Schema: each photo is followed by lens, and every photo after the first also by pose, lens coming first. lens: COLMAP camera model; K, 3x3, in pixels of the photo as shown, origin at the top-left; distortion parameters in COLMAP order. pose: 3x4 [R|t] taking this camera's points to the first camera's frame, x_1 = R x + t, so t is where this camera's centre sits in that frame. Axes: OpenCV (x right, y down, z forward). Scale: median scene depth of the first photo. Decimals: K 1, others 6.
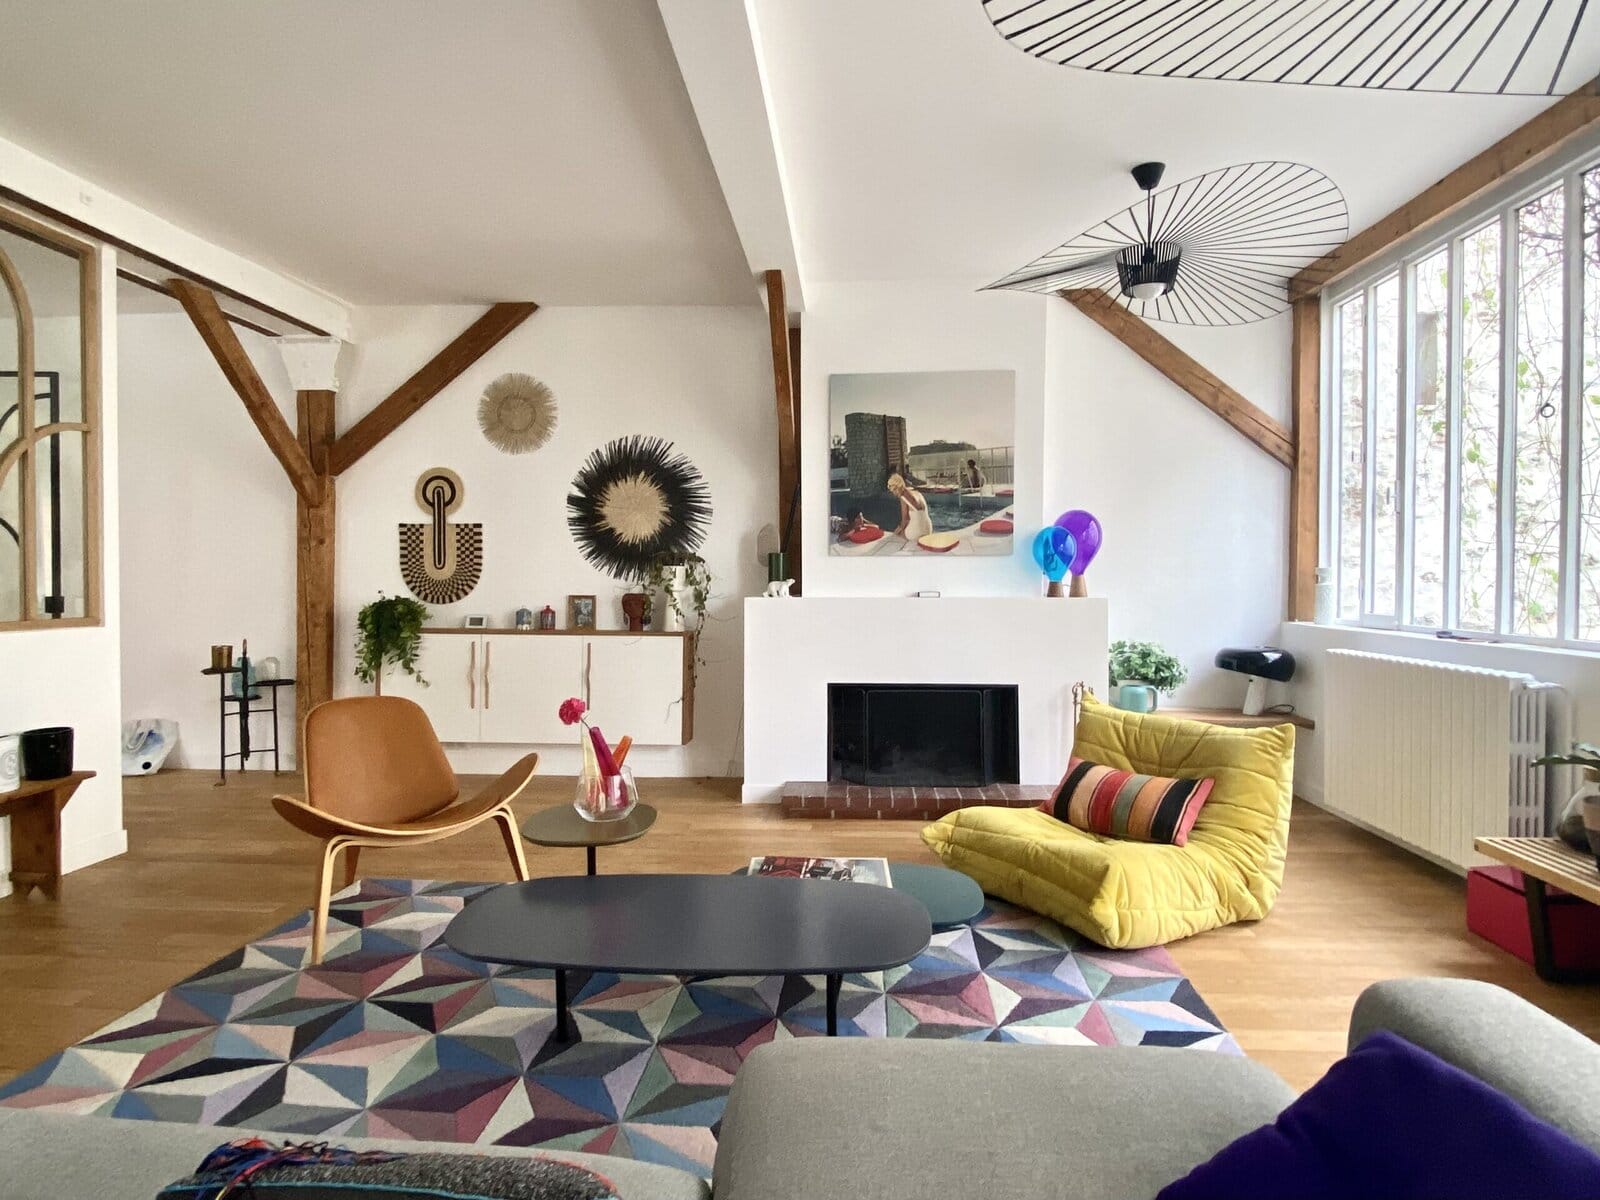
lens RADIAL K [[901.7, 0, 807.4], [0, 901.7, 593.7], [0, 0, 1]] dist [0.000634, -0.002821]
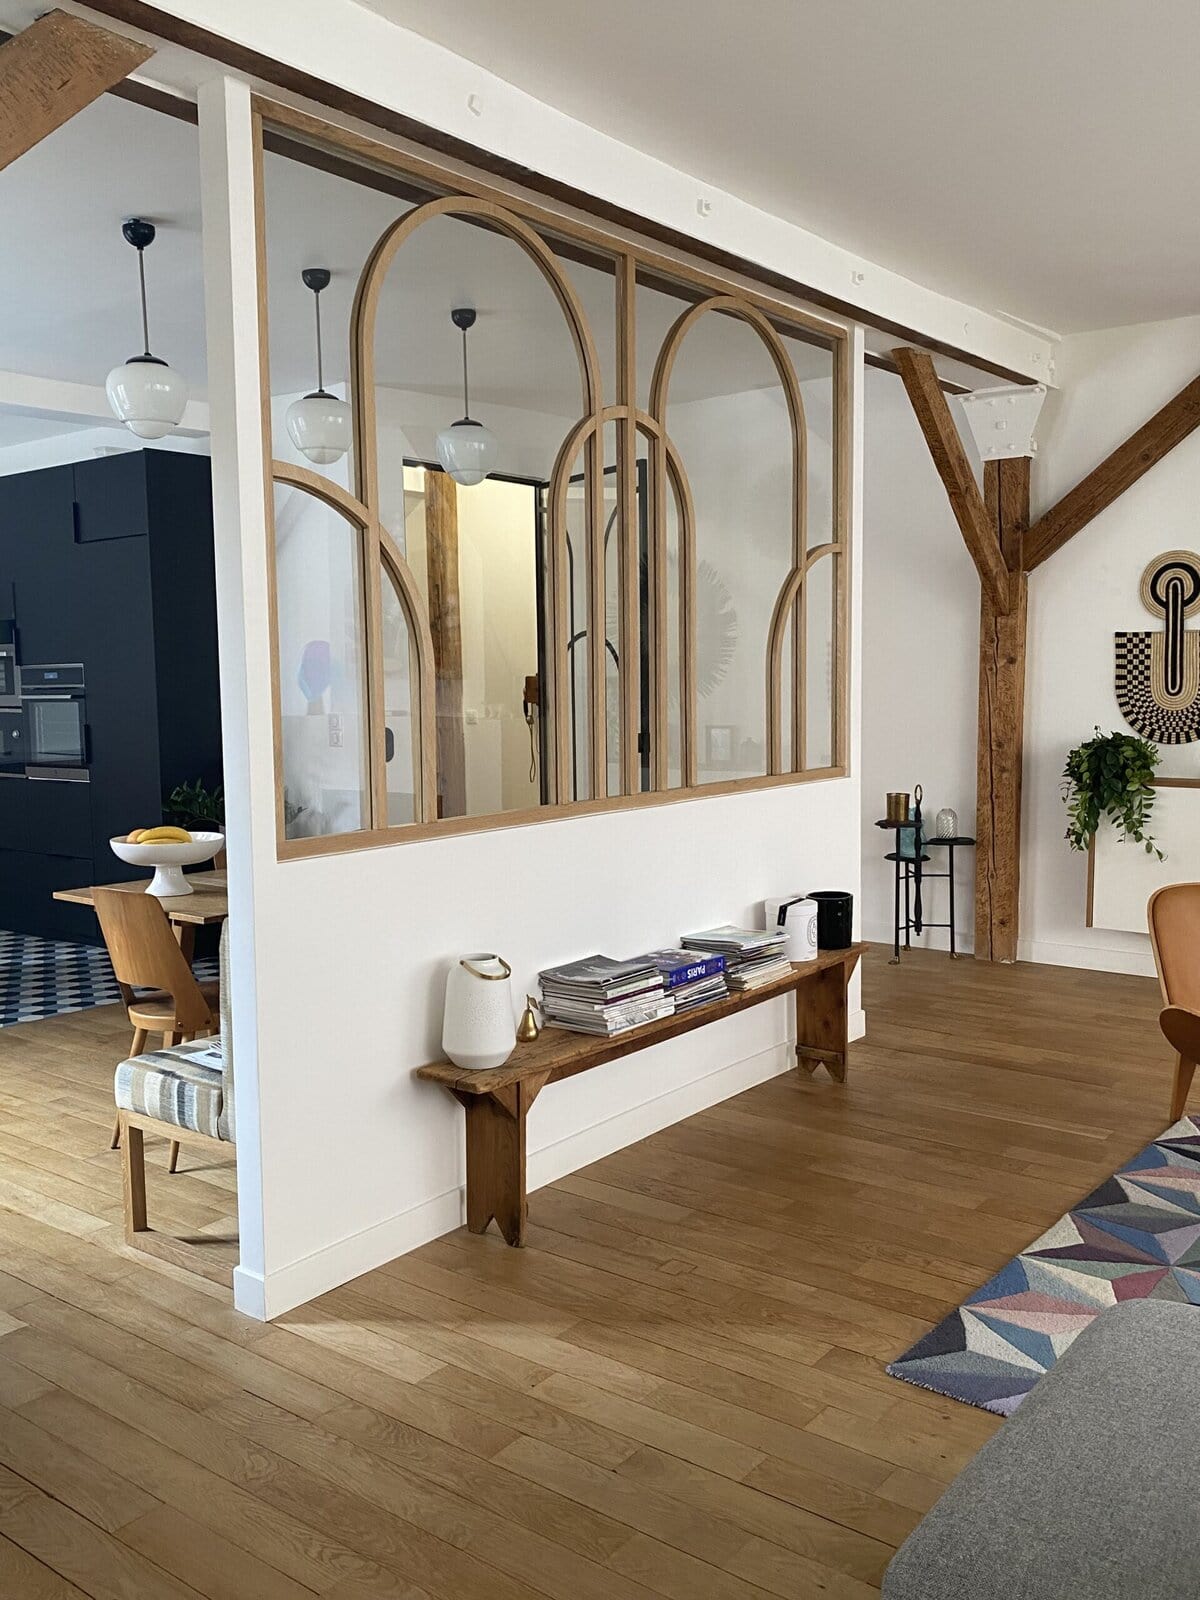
lens RADIAL K [[1370.7, 0, 607.9], [0, 1370.7, 815.9], [0, 0, 1]] dist [0.011142, -0.005595]
pose [[0.817463, 0.043415, -0.574342, -0.147941], [0.008750, 0.996104, 0.087750, -0.031742], [0.575915, -0.076758, 0.813898, -0.150506]]
